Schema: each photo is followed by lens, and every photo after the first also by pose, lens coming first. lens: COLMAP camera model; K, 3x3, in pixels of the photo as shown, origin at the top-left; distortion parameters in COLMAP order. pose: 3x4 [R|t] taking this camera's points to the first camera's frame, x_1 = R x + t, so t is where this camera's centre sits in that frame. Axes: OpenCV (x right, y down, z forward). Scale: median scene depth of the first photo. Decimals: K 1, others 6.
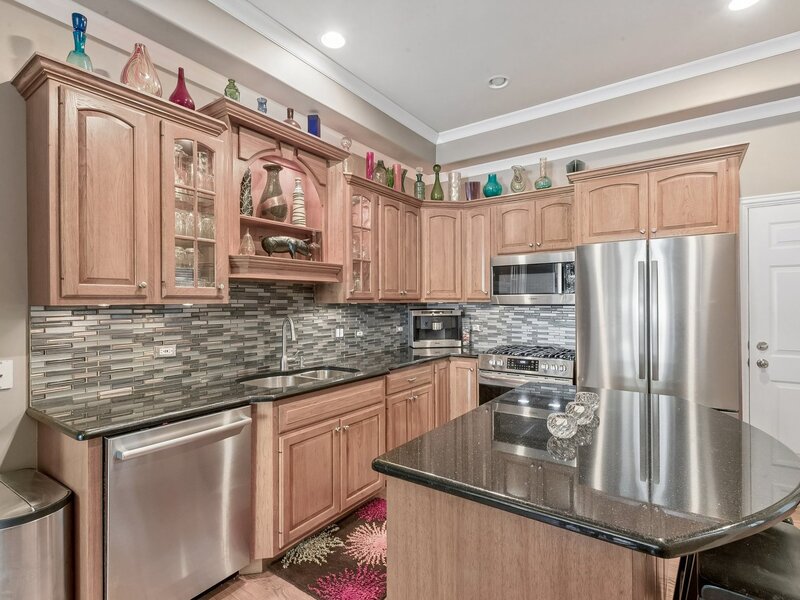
lens RADIAL K [[403.8, 0, 401.3], [0, 403.8, 302.6], [0, 0, 1]] dist [-0.000275, -0.002065]
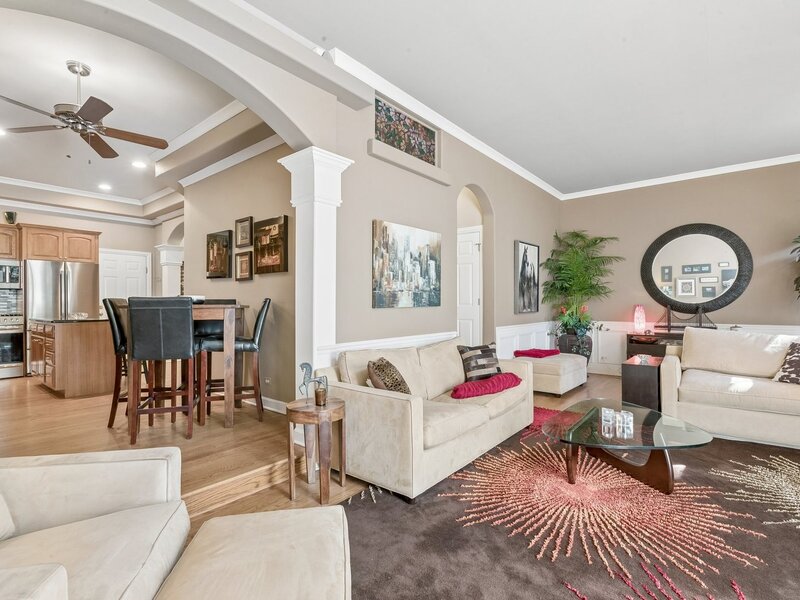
lens RADIAL K [[403.8, 0, 399.0], [0, 403.8, 300.1], [0, 0, 1]] dist [-0.000275, -0.002065]
pose [[0.081130, 0.009520, 0.996658, -1.630578], [0.001990, 0.999951, -0.009713, 0.098857], [-0.996702, 0.002772, 0.081107, -1.186242]]
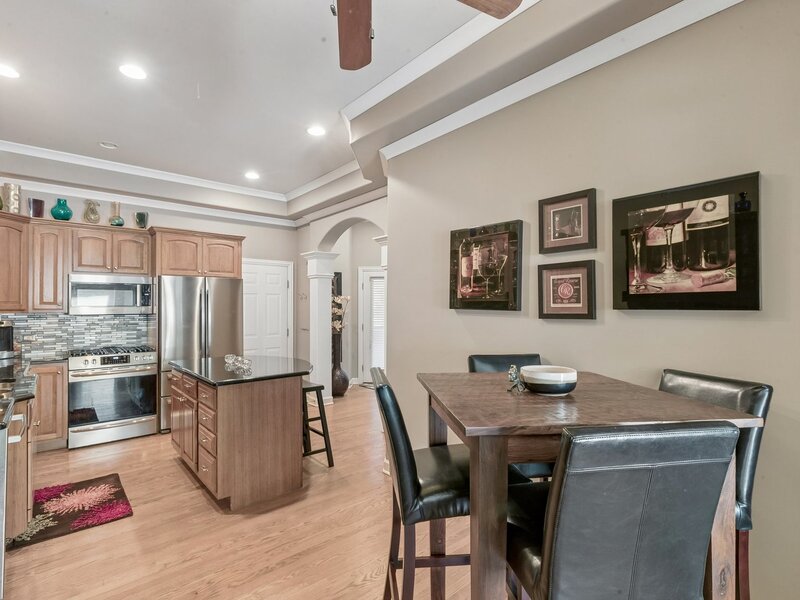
lens RADIAL K [[403.8, 0, 398.8], [0, 403.8, 297.7], [0, 0, 1]] dist [-0.000275, -0.002065]
pose [[0.249275, 0.021755, 0.968188, -0.913873], [0.000573, 0.999744, -0.022611, -0.024899], [-0.968433, 0.006191, 0.249199, -0.280951]]
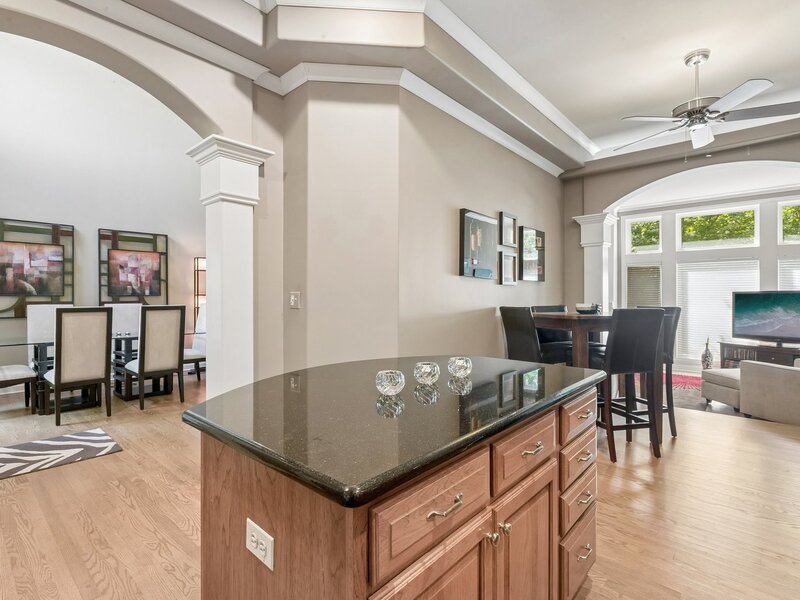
lens RADIAL K [[403.8, 0, 401.8], [0, 403.8, 298.3], [0, 0, 1]] dist [-0.000275, -0.002065]
pose [[-0.994075, 0.008919, 0.108326, 0.220936], [0.008680, 0.999959, -0.002677, 0.050712], [-0.108345, -0.001721, -0.994112, 1.102122]]
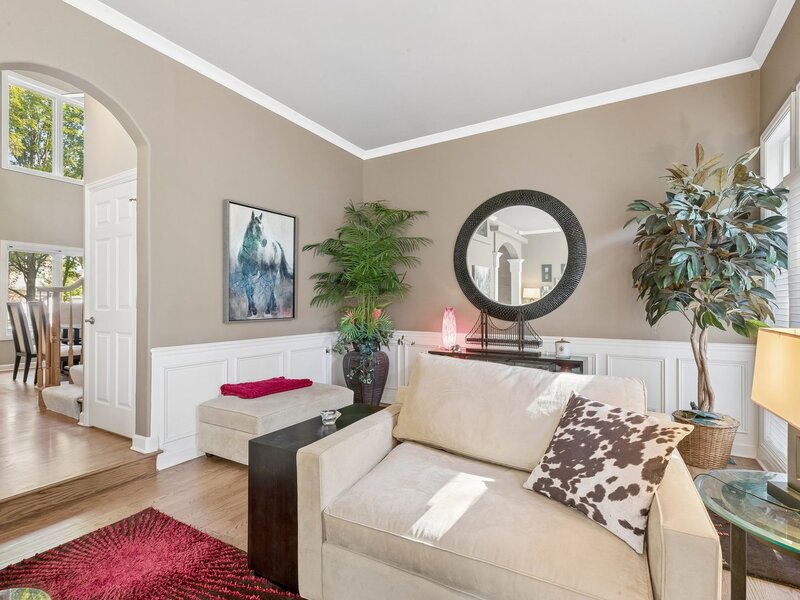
lens RADIAL K [[403.8, 0, 399.0], [0, 403.8, 305.4], [0, 0, 1]] dist [-0.000275, -0.002065]
pose [[-0.075030, 0.000422, 0.997181, -0.861638], [-0.001750, 0.999998, -0.000555, 0.097534], [-0.997180, -0.001787, -0.075029, -1.981648]]
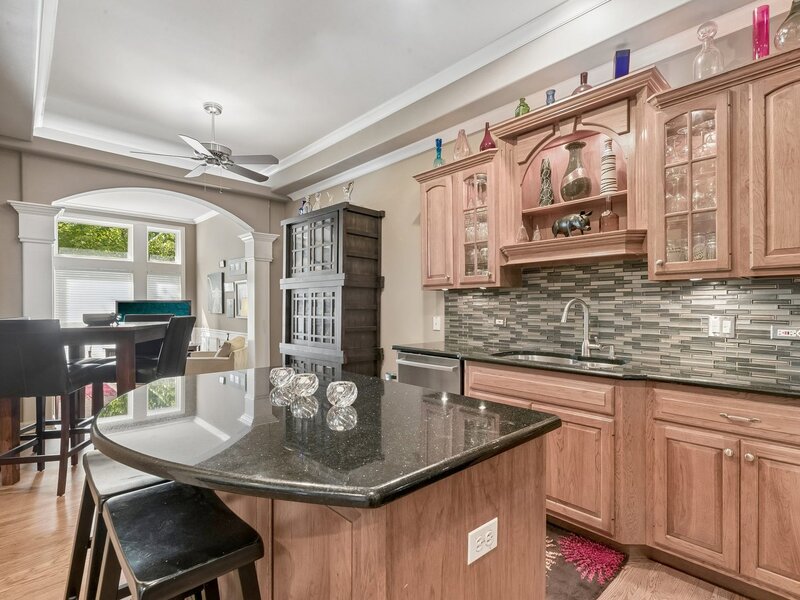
lens RADIAL K [[403.8, 0, 398.8], [0, 403.8, 303.7], [0, 0, 1]] dist [-0.000275, -0.002065]
pose [[-0.207848, 0.001710, -0.978160, 0.729105], [0.003979, 0.999992, 0.000903, 0.044957], [0.978153, -0.003704, -0.207853, 0.788150]]
